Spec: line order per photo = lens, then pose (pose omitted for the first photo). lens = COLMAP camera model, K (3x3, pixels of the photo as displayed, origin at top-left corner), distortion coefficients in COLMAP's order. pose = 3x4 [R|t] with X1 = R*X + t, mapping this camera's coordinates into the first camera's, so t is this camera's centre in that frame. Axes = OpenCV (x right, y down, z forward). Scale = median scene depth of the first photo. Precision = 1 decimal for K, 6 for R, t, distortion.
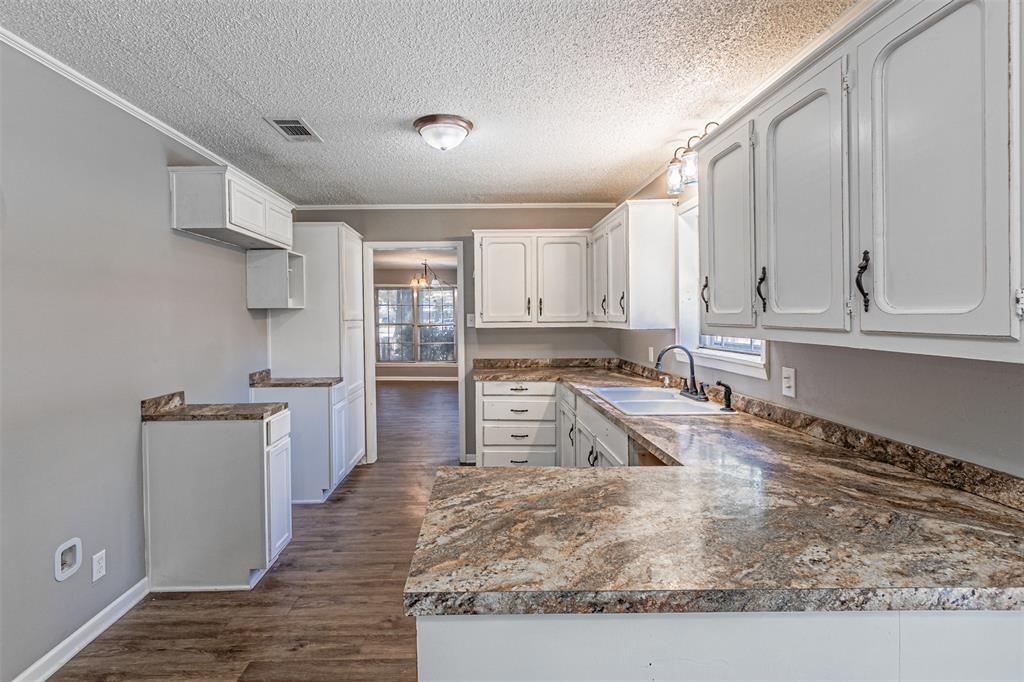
lens RADIAL K [[465.0, 0, 484.2], [0, 465.0, 319.6], [0, 0, 1]] dist [0.001834, -0.000615]
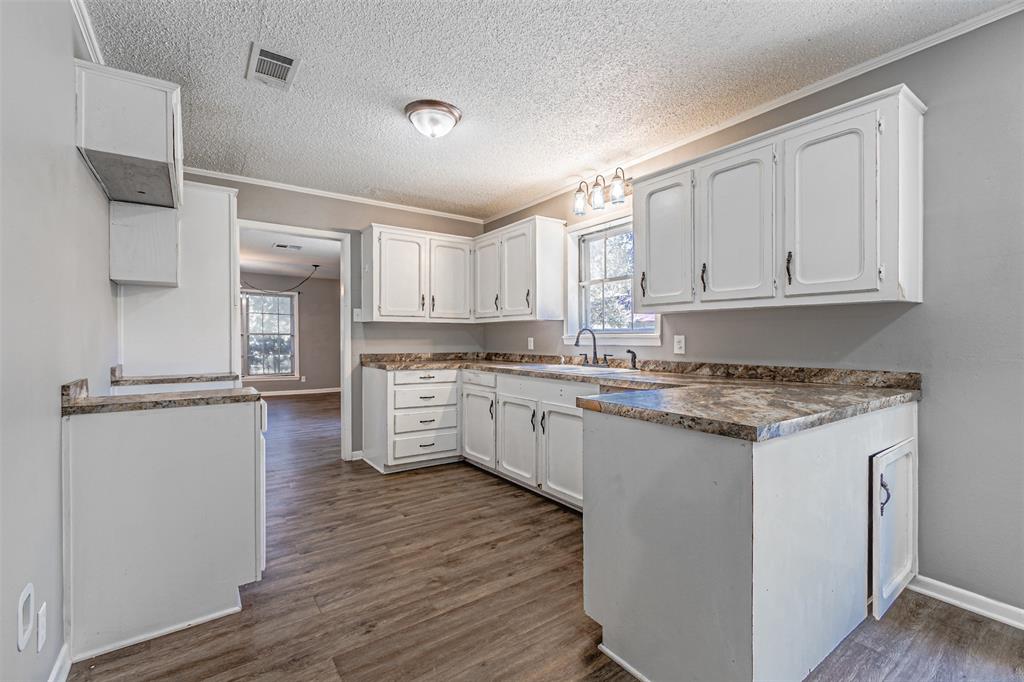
lens RADIAL K [[441.9, 0, 503.7], [0, 441.9, 336.1], [0, 0, 1]] dist [0.006871, -0.001723]
pose [[0.827767, 0.008979, 0.561000, -0.492629], [-0.002176, 0.999916, -0.012793, 0.094739], [-0.561068, 0.009368, 0.827717, 0.081583]]
